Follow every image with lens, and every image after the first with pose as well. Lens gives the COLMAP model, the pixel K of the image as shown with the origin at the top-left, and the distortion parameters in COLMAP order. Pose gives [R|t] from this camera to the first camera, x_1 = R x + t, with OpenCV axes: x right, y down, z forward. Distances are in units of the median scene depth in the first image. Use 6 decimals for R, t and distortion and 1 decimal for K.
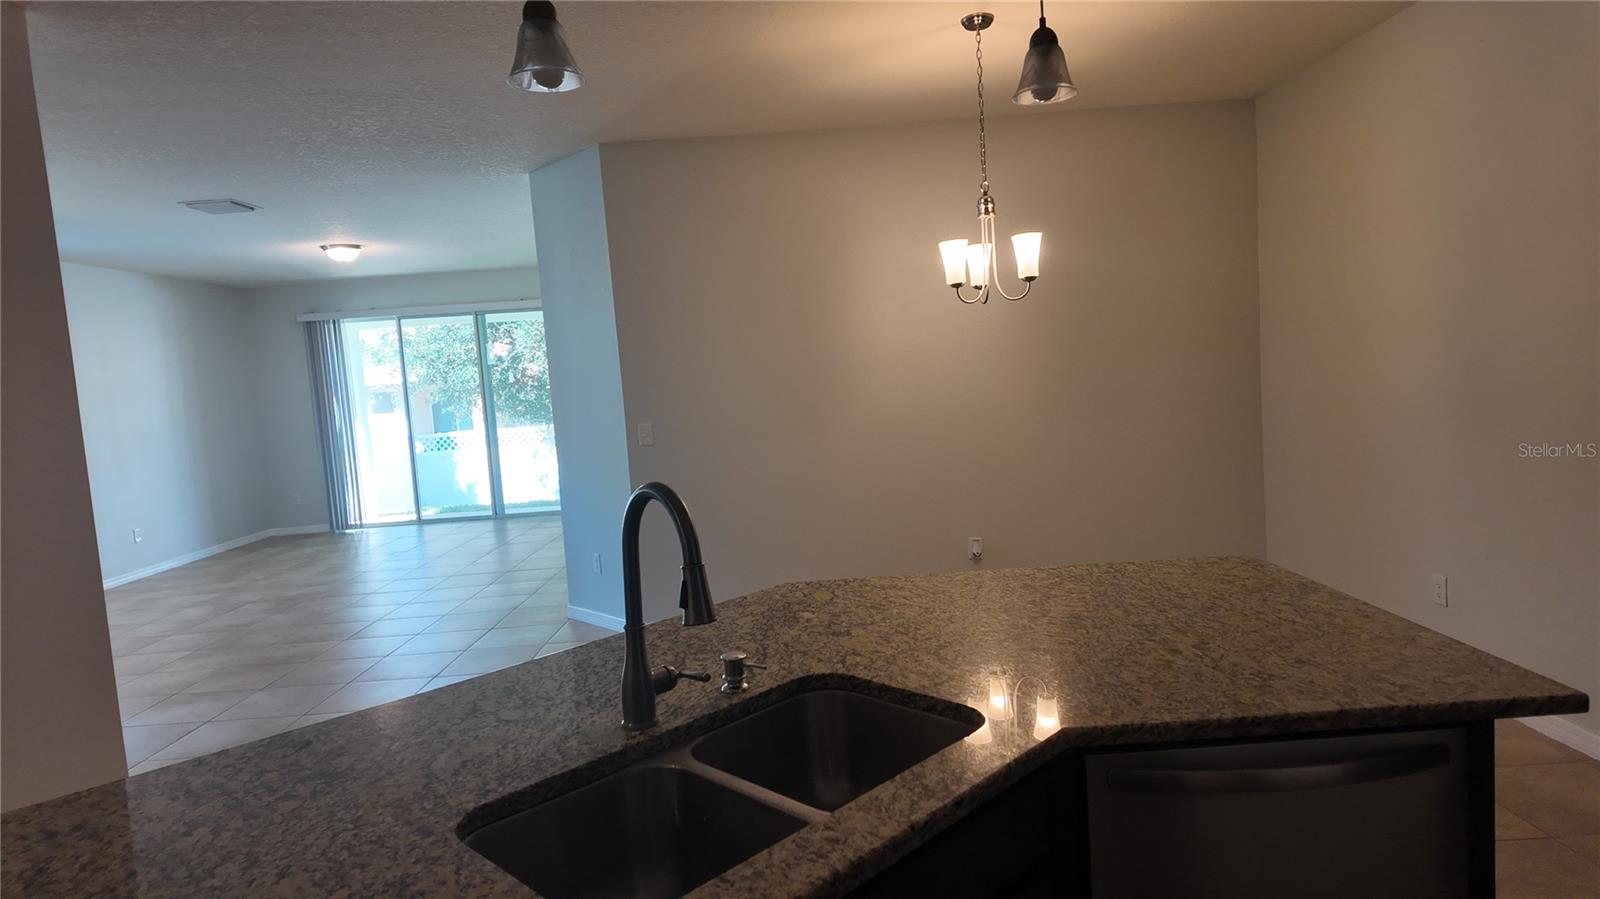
lens RADIAL K [[933.2, 0, 801.7], [0, 933.2, 448.3], [0, 0, 1]] dist [0.114944, -0.162735]
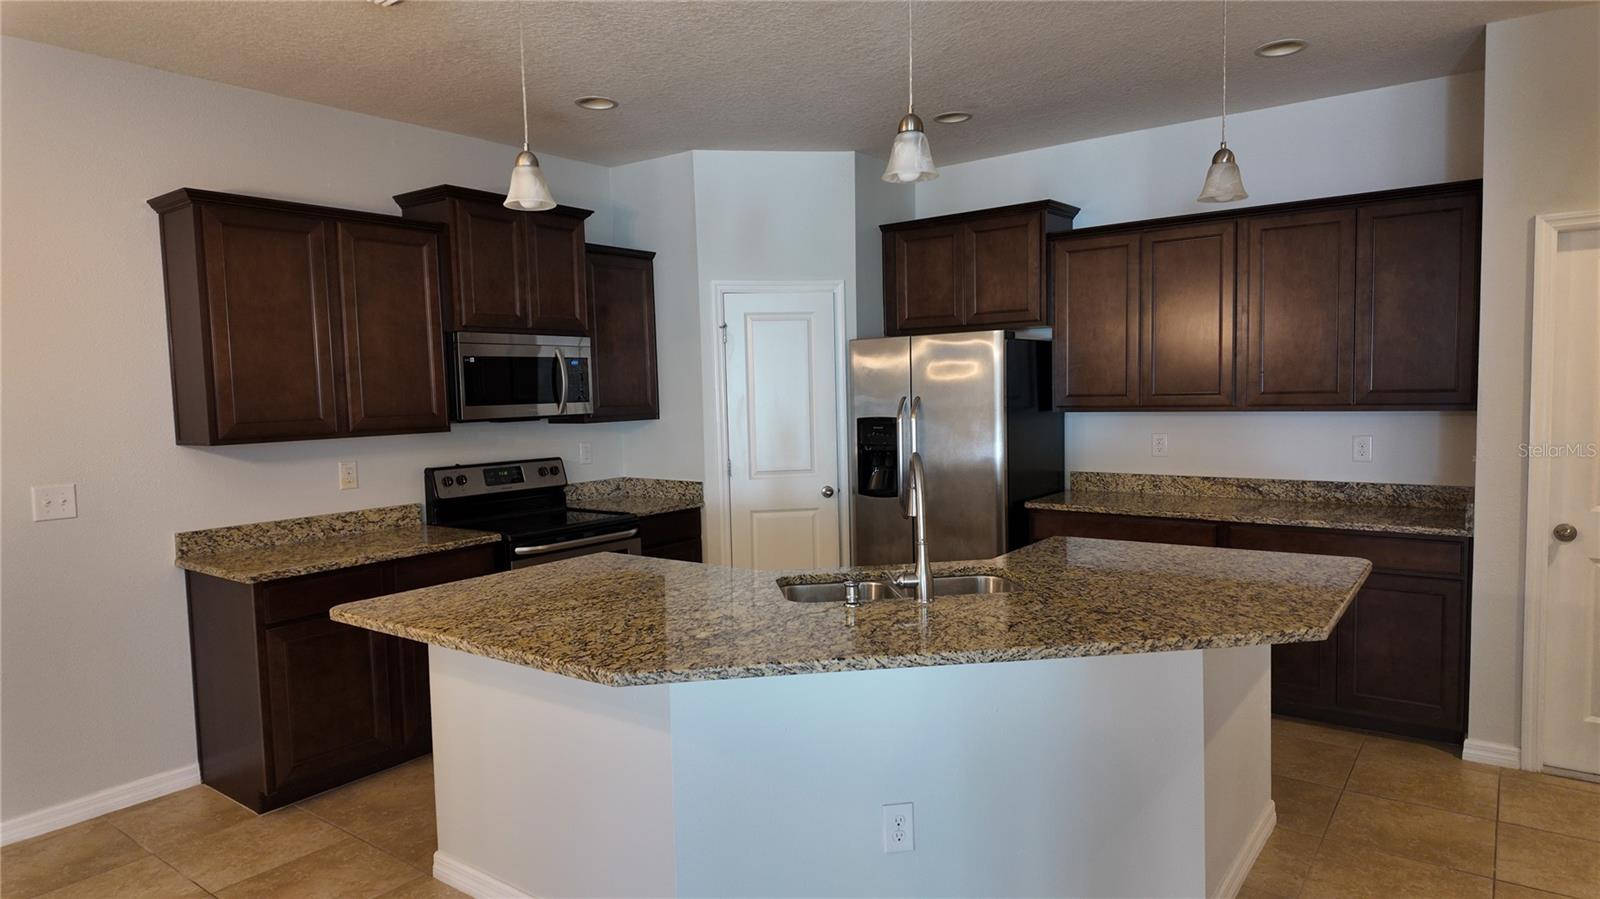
lens RADIAL K [[942.3, 0, 794.7], [0, 942.3, 453.3], [0, 0, 1]] dist [0.120850, -0.105731]
pose [[-0.788157, 0.044227, 0.613883, -0.440515], [0.130837, 0.986657, 0.096896, -0.069460], [-0.601407, 0.156688, -0.783428, 1.027071]]
